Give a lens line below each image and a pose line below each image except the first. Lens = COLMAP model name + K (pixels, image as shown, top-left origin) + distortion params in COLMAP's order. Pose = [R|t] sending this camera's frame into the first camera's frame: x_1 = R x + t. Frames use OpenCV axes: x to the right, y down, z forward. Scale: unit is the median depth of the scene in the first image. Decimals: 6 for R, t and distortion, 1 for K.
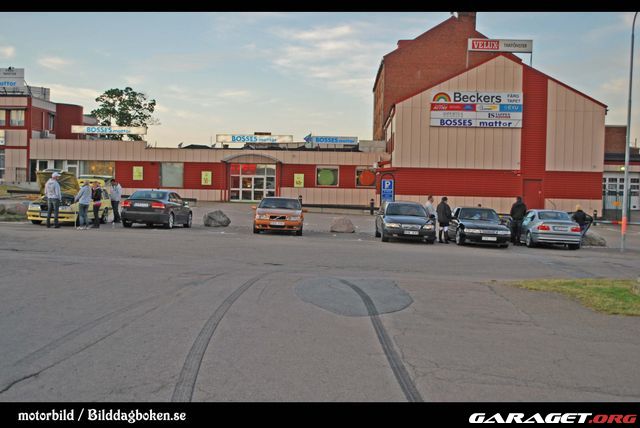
lens RADIAL K [[796.1, 0, 318.5], [0, 796.1, 214.5], [0, 0, 1]] dist [0.009664, 0.000000]
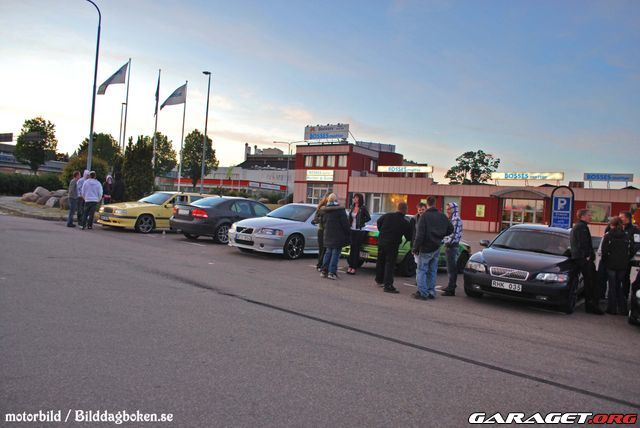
lens RADIAL K [[507.0, 0, 318.3], [0, 507.0, 212.8], [0, 0, 1]] dist [-0.096134, 0.027543]
pose [[0.813663, 0.036565, -0.580186, 0.083761], [-0.071043, 0.996794, -0.036810, -0.000709], [0.576980, 0.071168, 0.813652, 0.292687]]
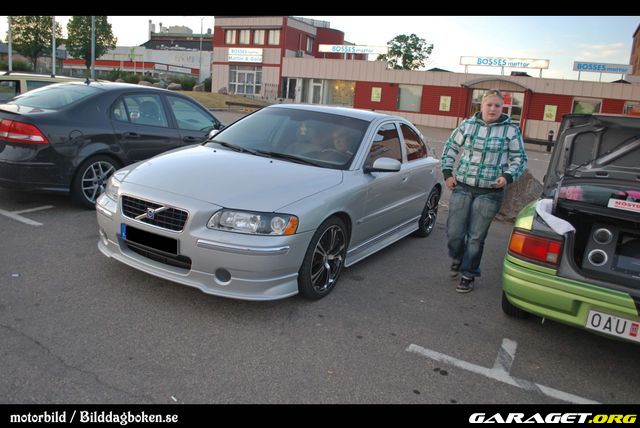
lens RADIAL K [[507.0, 0, 318.9], [0, 507.0, 213.3], [0, 0, 1]] dist [-0.096134, 0.027543]
pose [[0.900281, 0.141723, -0.411593, -0.013710], [-0.076012, 0.982173, 0.171927, -0.009236], [0.428622, -0.123497, 0.895004, 0.394713]]
